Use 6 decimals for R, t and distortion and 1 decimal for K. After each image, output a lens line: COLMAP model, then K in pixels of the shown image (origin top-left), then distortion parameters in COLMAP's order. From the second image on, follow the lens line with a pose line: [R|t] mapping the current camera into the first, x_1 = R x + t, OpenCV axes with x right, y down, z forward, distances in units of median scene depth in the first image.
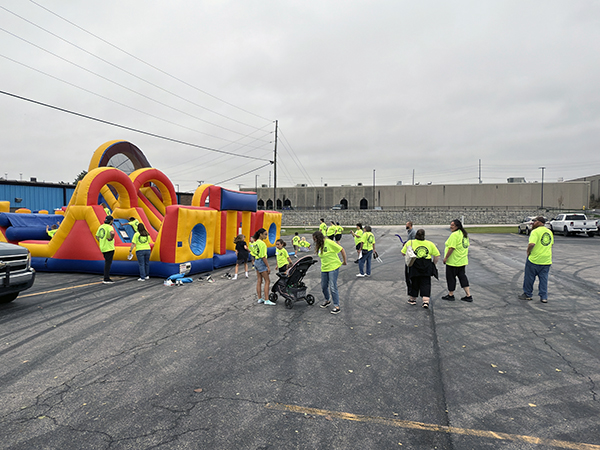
lens RADIAL K [[424.3, 0, 300.0], [0, 424.3, 225.0], [0, 0, 1]] dist [-0.002453, -0.000929]
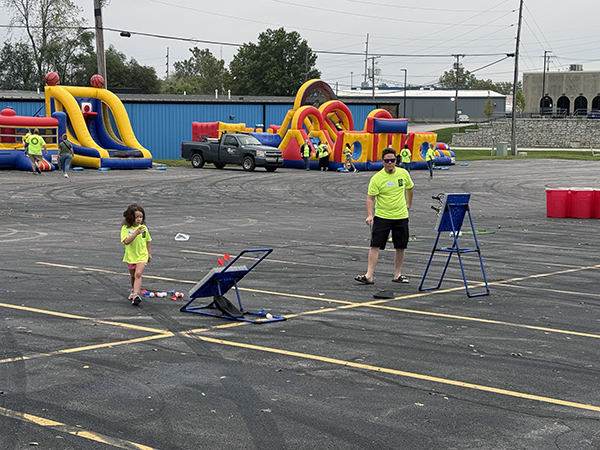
lens RADIAL K [[1141.5, 0, 300.0], [0, 1141.5, 225.0], [0, 0, 1]] dist [-0.022849, -0.073032]
pose [[0.920879, 0.055203, -0.385921, 1.211271], [-0.027586, 0.996669, 0.076740, -0.012267], [0.388872, -0.060022, 0.919335, -3.004168]]
